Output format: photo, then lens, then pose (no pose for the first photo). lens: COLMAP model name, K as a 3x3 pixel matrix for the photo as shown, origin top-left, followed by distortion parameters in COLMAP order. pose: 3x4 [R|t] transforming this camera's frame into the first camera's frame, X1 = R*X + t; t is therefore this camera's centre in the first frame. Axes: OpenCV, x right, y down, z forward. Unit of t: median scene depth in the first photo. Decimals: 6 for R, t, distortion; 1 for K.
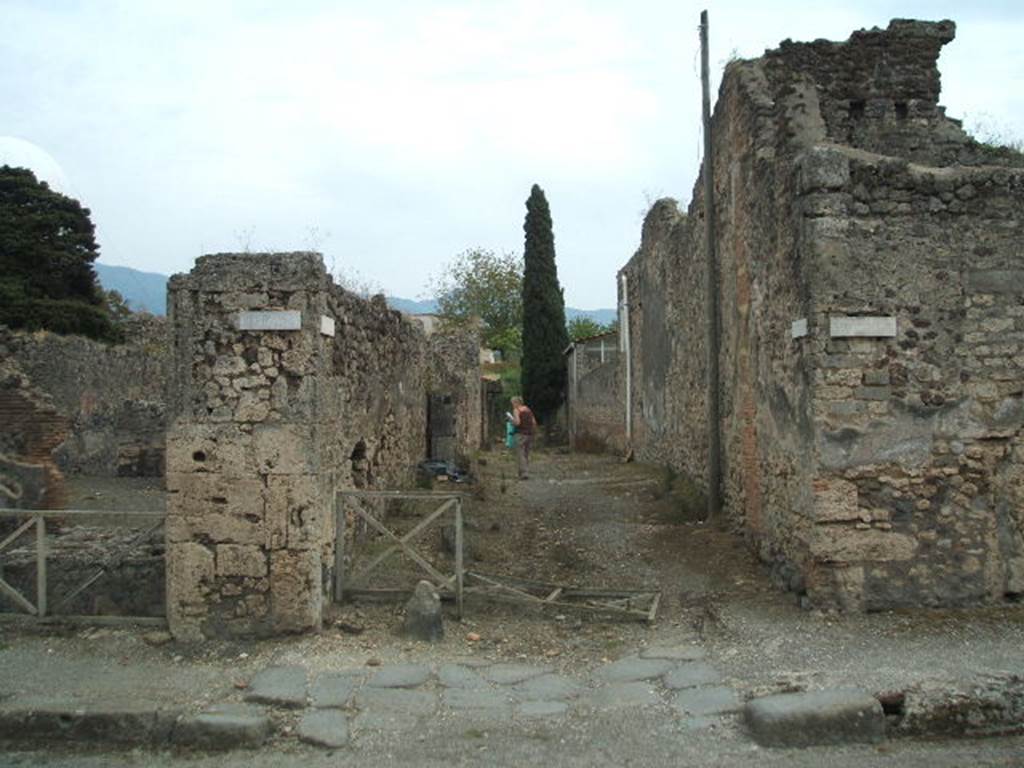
lens RADIAL K [[3390.2, 0, 512.0], [0, 3390.2, 384.0], [0, 0, 1]] dist [-0.033026, 0.823460]
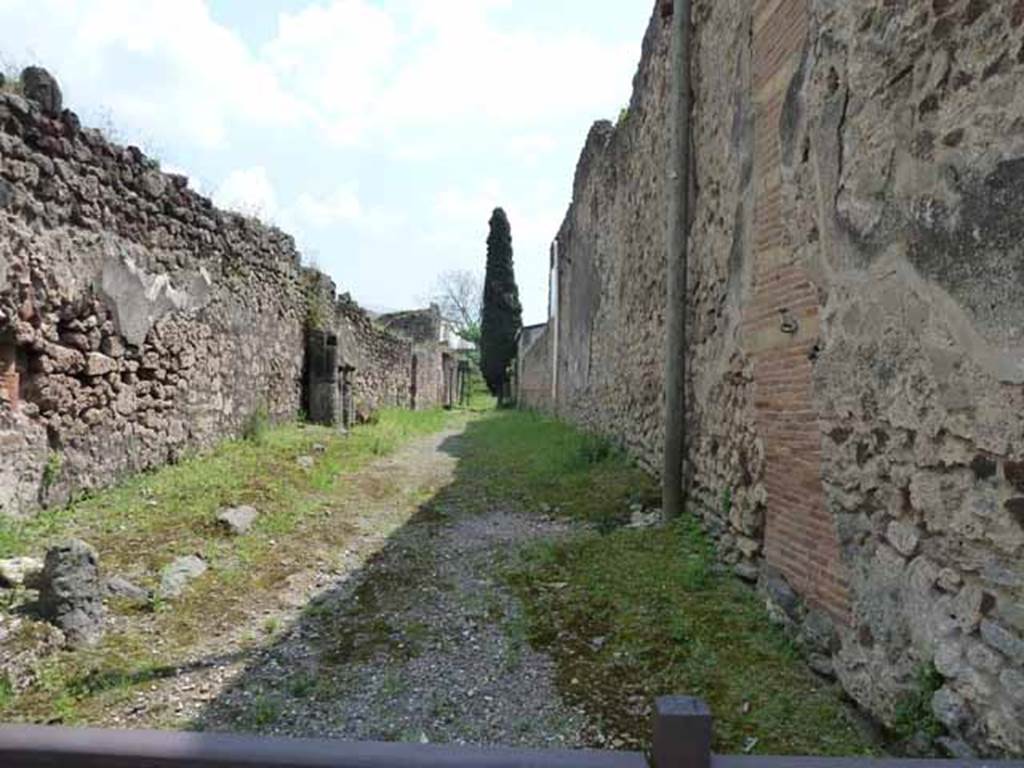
lens RADIAL K [[816.8, 0, 520.2], [0, 816.8, 359.8], [0, 0, 1]] dist [-0.064171, 0.053904]
pose [[0.998213, 0.043173, -0.041320, 0.038907], [-0.045559, 0.997238, -0.058661, 0.021621], [0.038673, 0.060439, 0.997422, 0.861535]]
